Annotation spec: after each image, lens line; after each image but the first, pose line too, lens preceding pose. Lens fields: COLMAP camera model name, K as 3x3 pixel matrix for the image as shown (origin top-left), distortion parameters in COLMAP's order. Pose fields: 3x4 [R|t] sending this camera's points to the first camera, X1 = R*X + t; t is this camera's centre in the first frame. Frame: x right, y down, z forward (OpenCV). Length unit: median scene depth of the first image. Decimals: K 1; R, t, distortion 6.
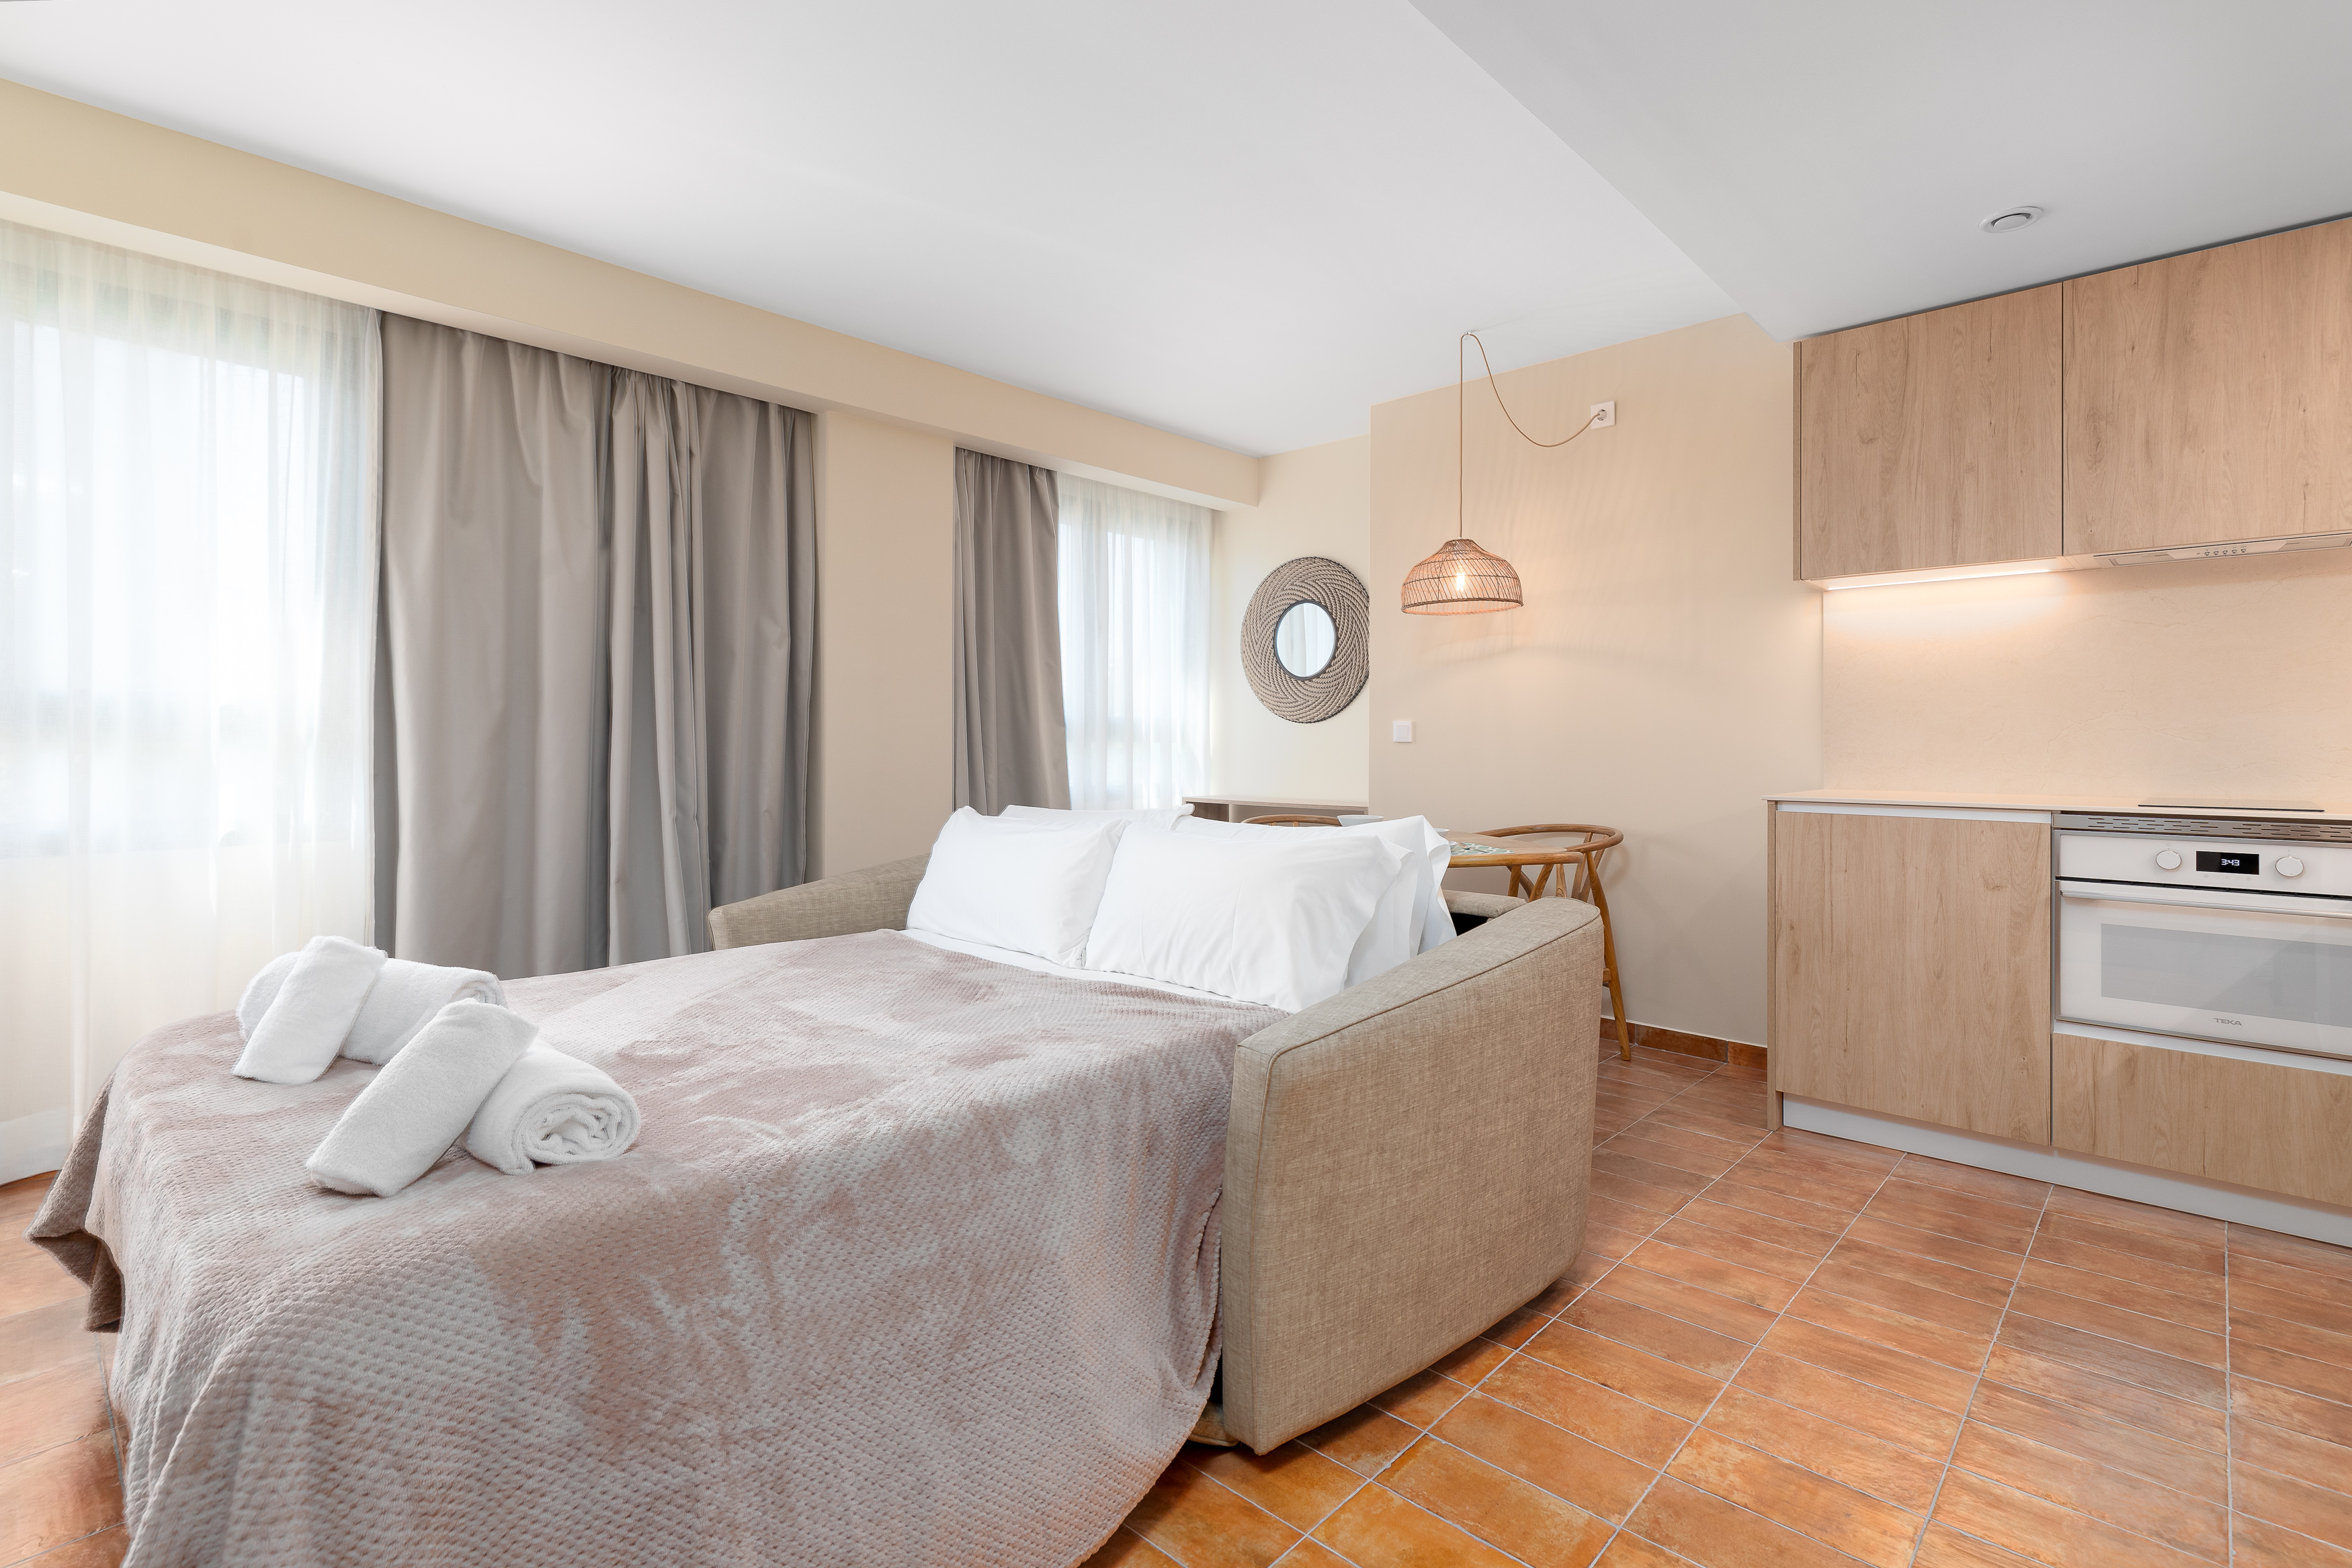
lens RADIAL K [[1091.4, 0, 1191.4], [0, 1091.4, 736.7], [0, 0, 1]] dist [0.004282, -0.000423]
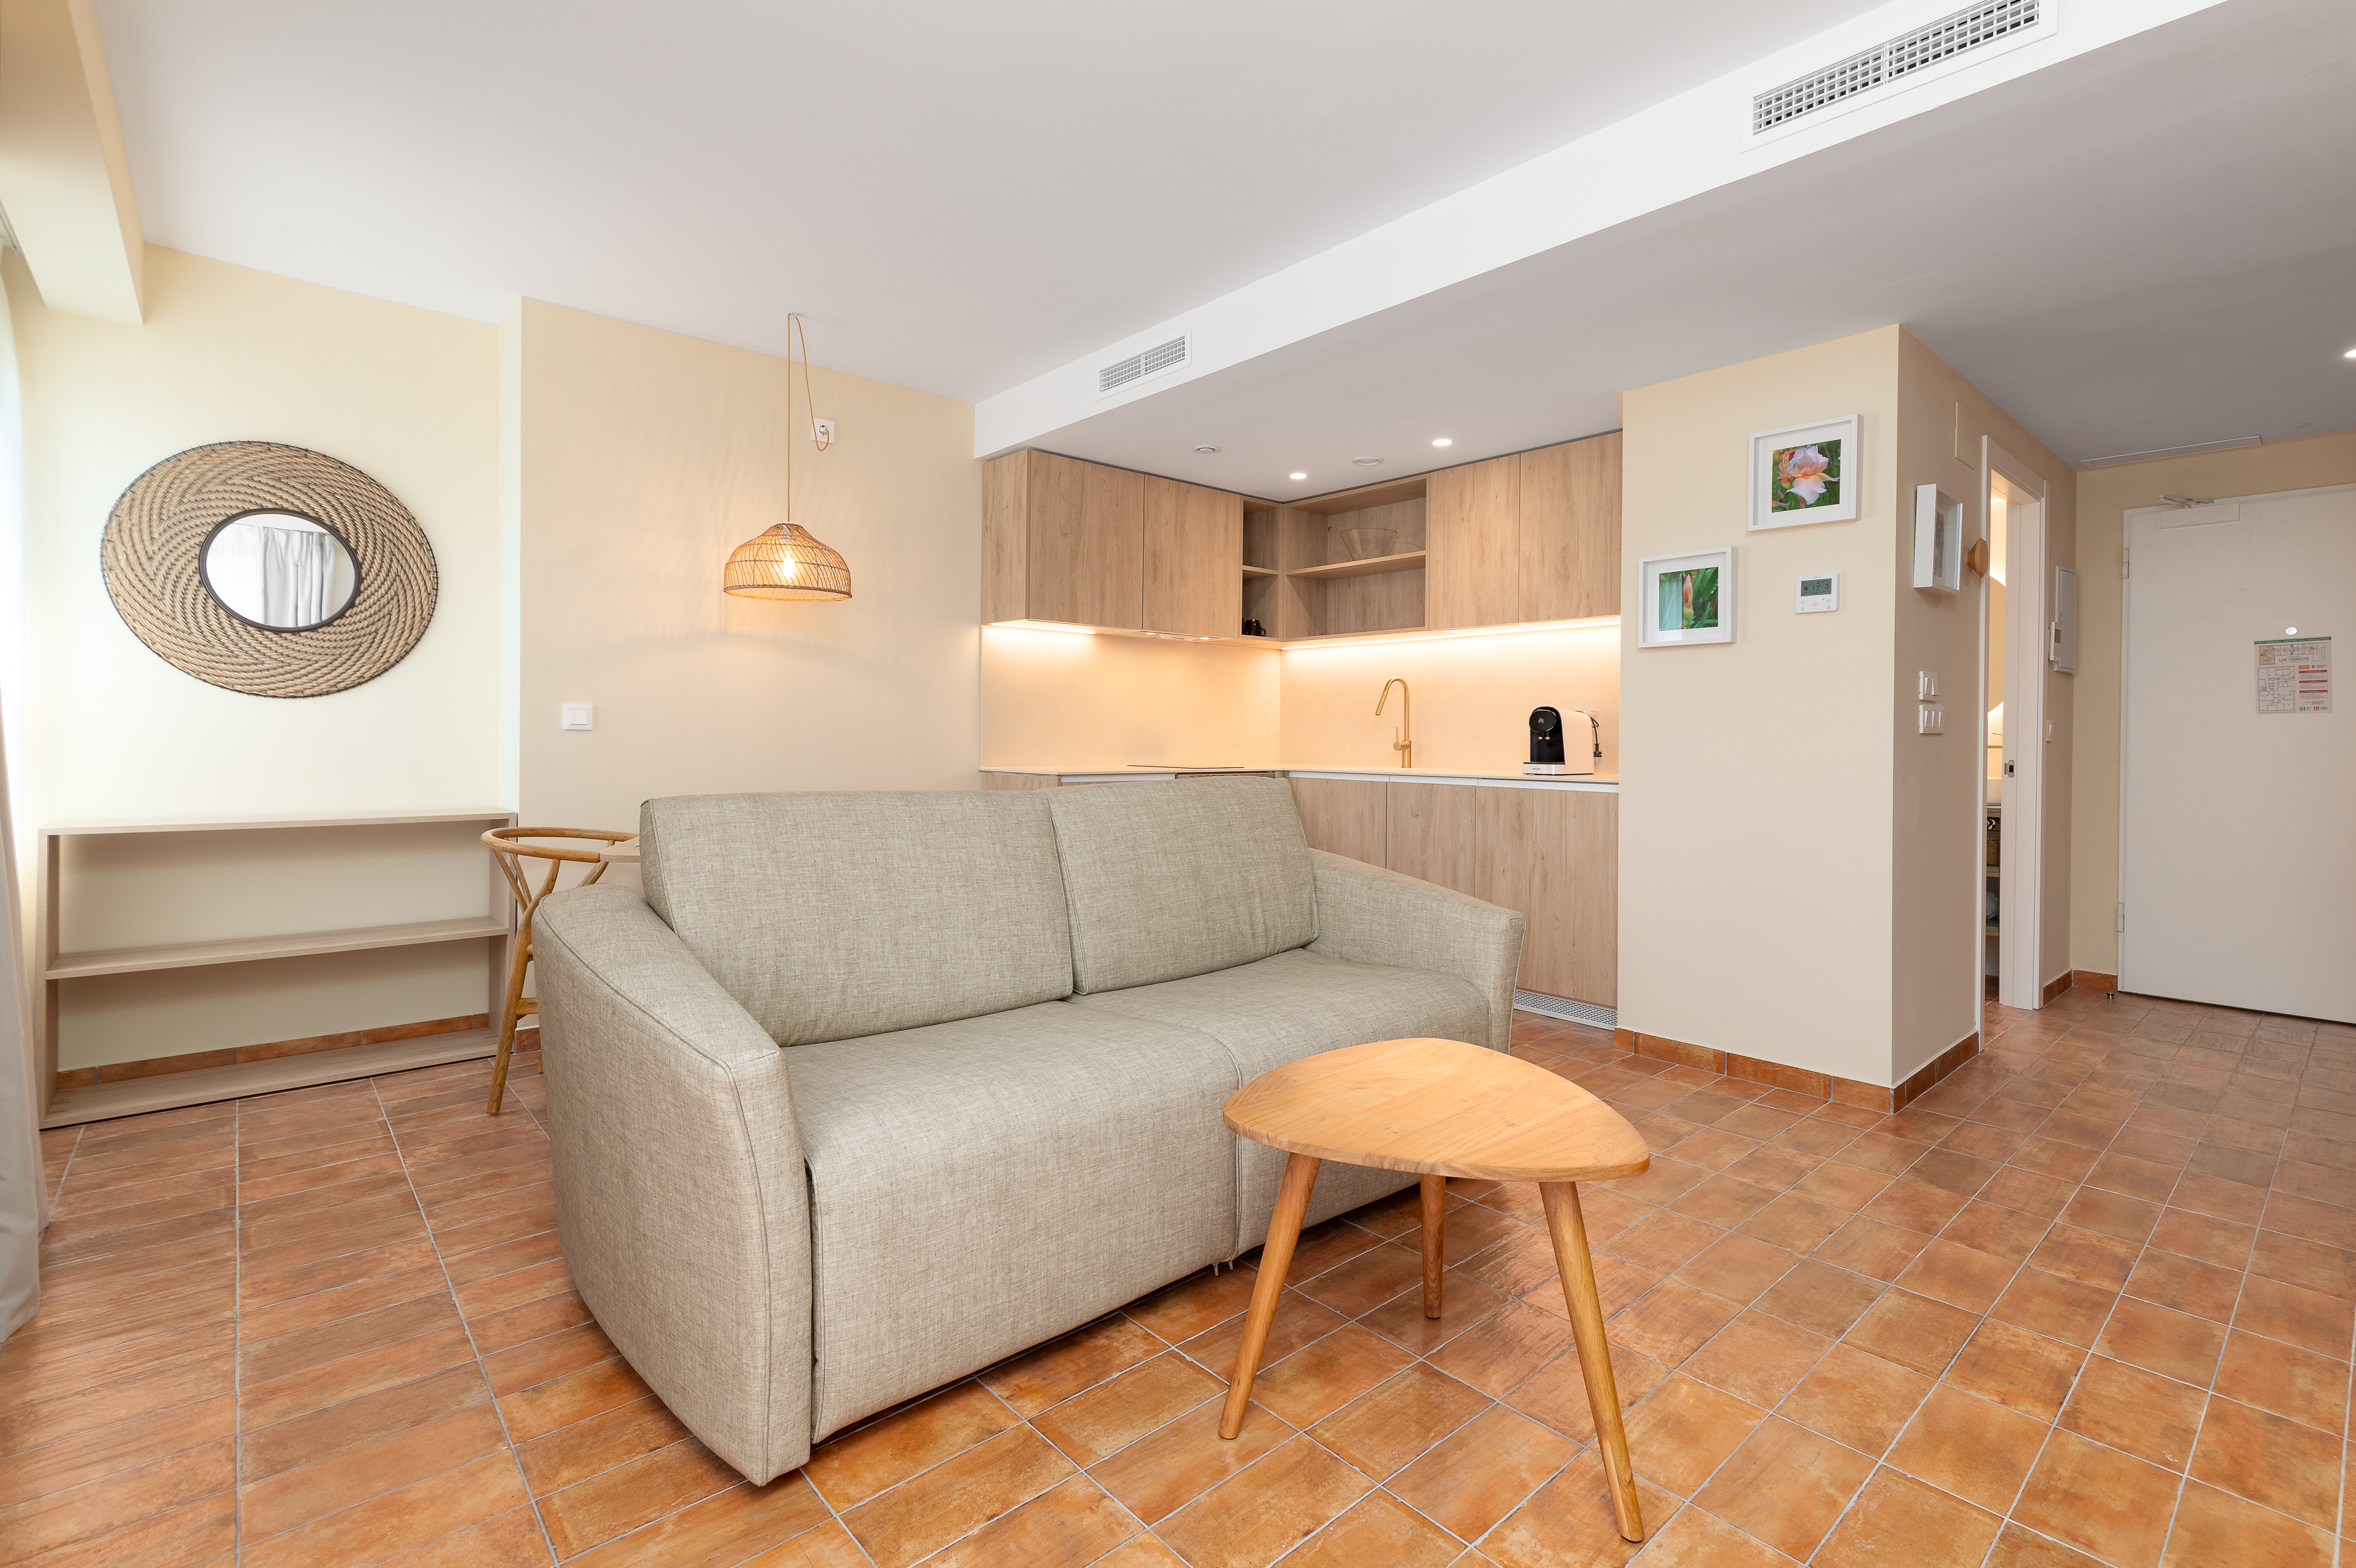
lens RADIAL K [[1075.4, 0, 1192.2], [0, 1075.4, 741.9], [0, 0, 1]] dist [0.009882, -0.000302]
pose [[0.097869, -0.005884, 0.995182, -0.926653], [-0.014958, 0.999861, 0.007383, 0.002030], [-0.995087, -0.015608, 0.097767, 0.744600]]
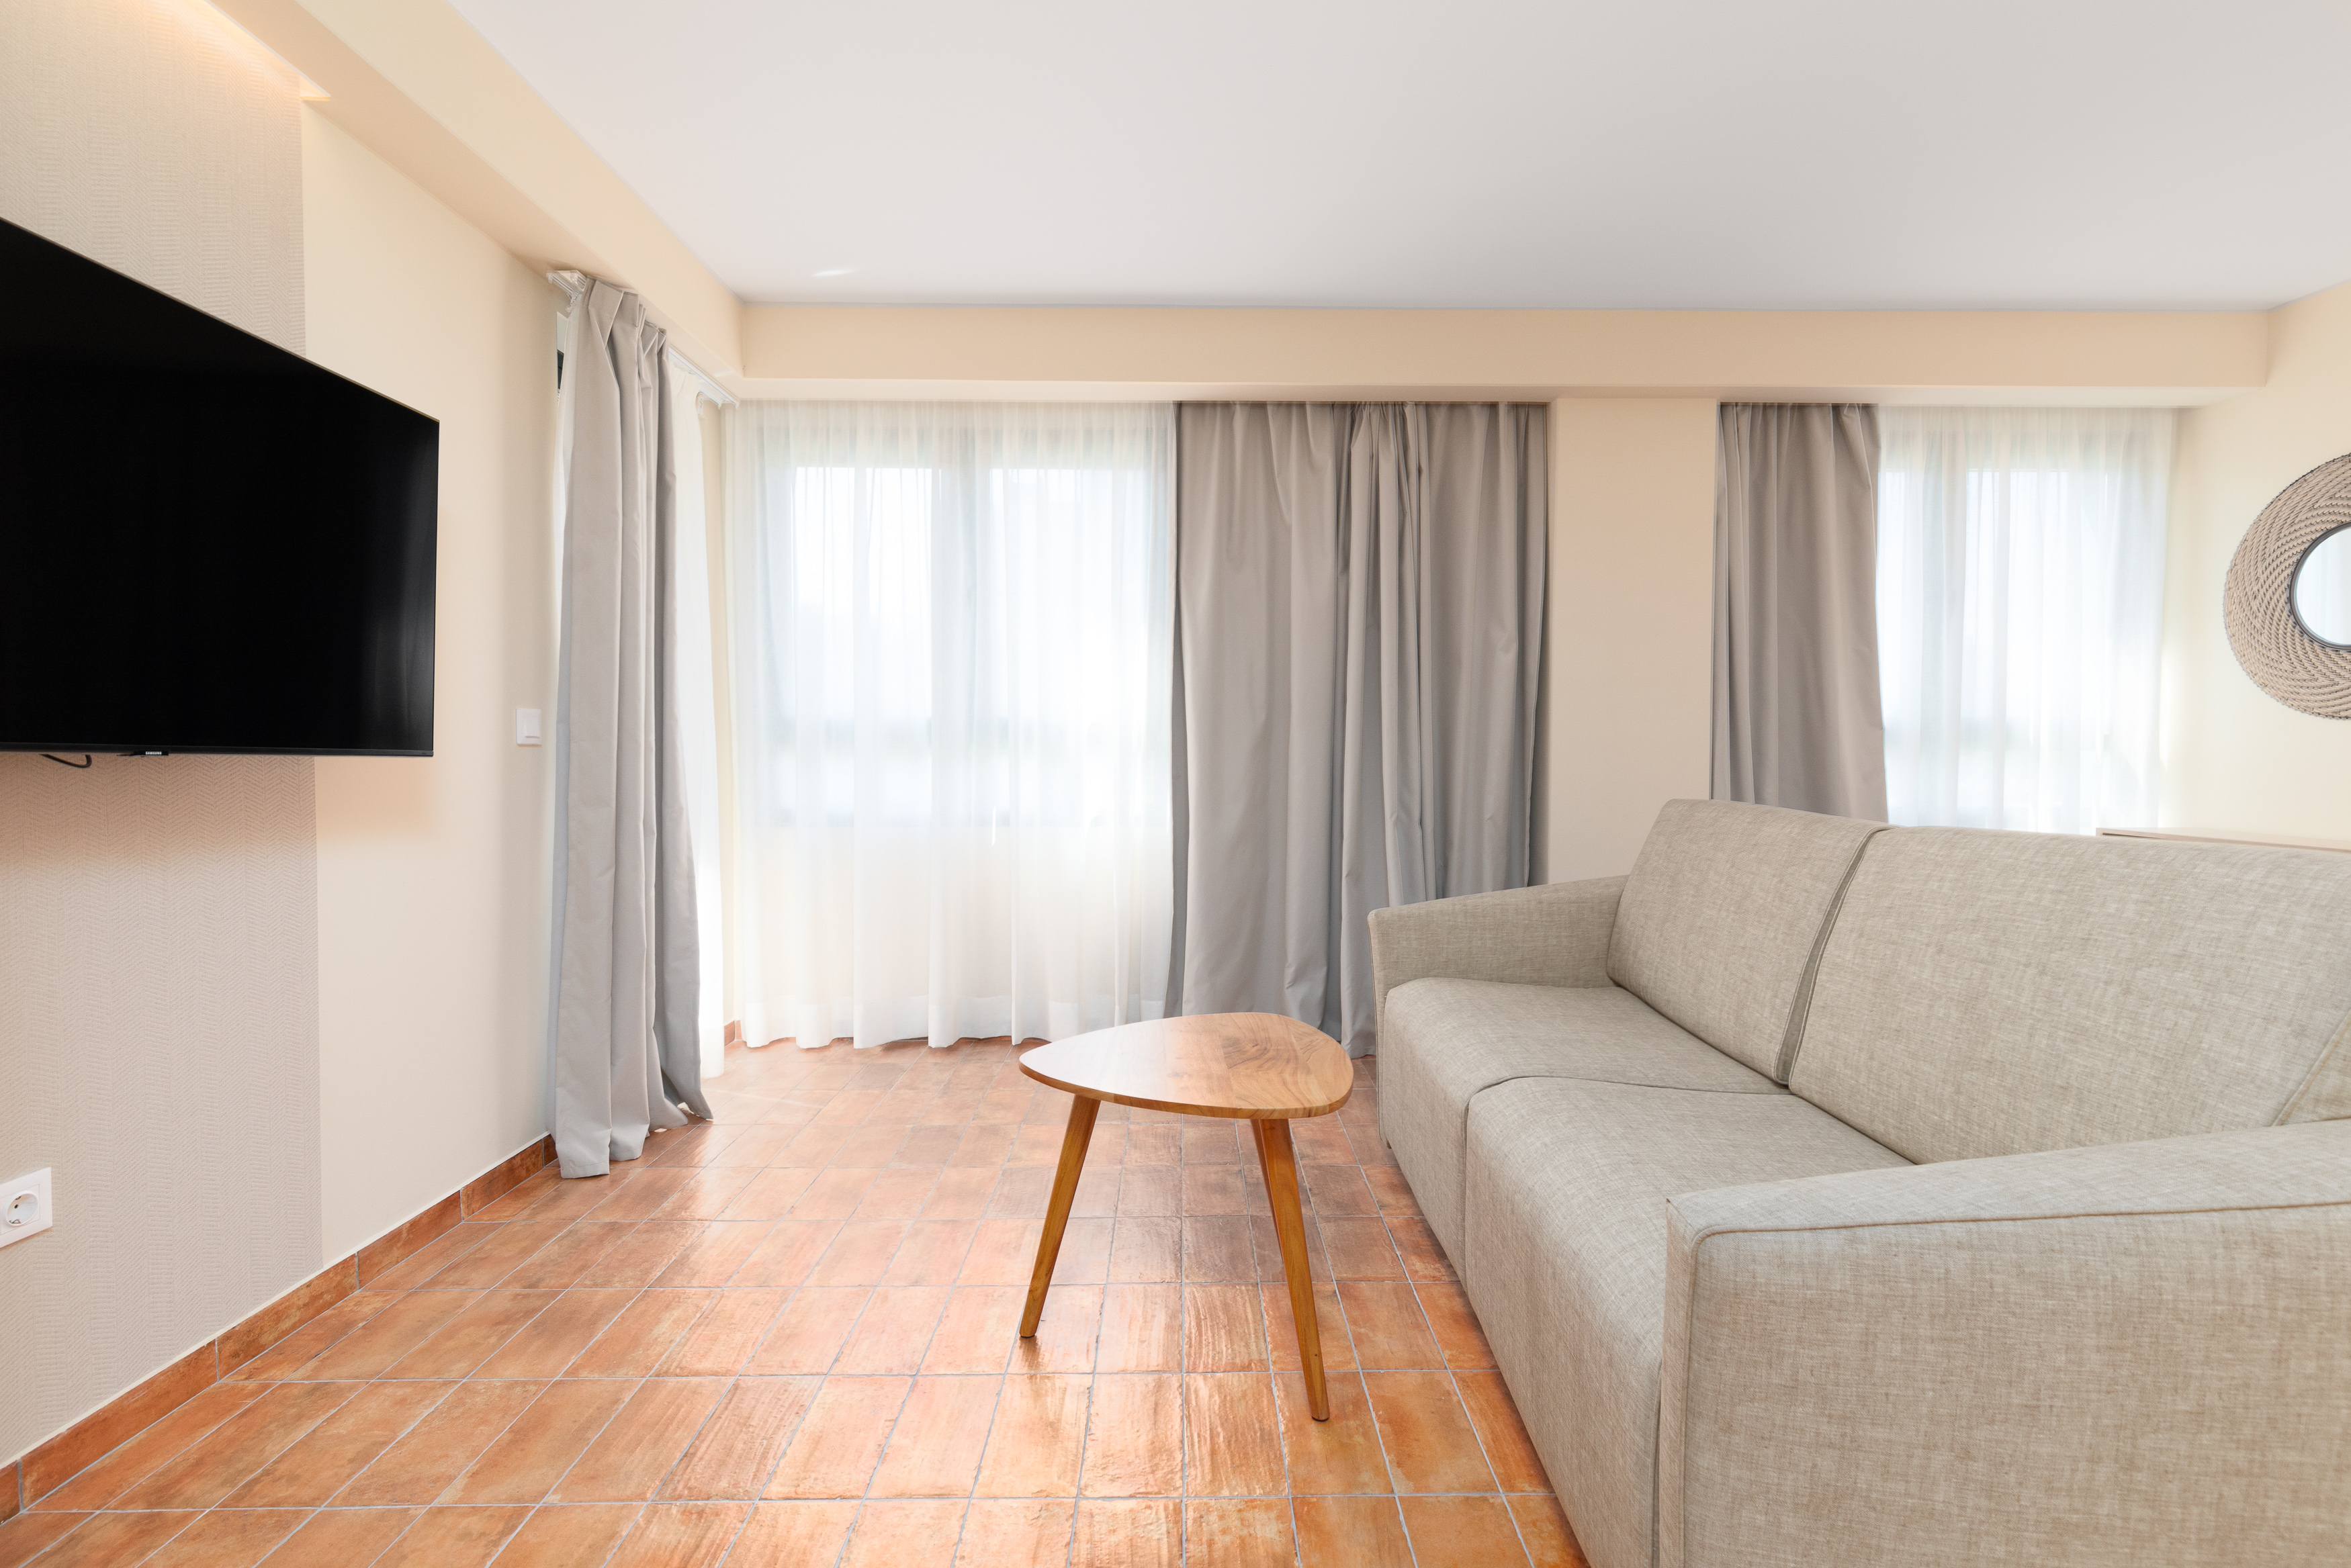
lens RADIAL K [[1062.6, 0, 1196.7], [0, 1062.6, 780.9], [0, 0, 1]] dist [0.003809, -0.000268]
pose [[0.688774, 0.021904, -0.724645, 0.175621], [0.003342, 0.999437, 0.033388, 0.000819], [0.724968, -0.025419, 0.688313, 0.192192]]
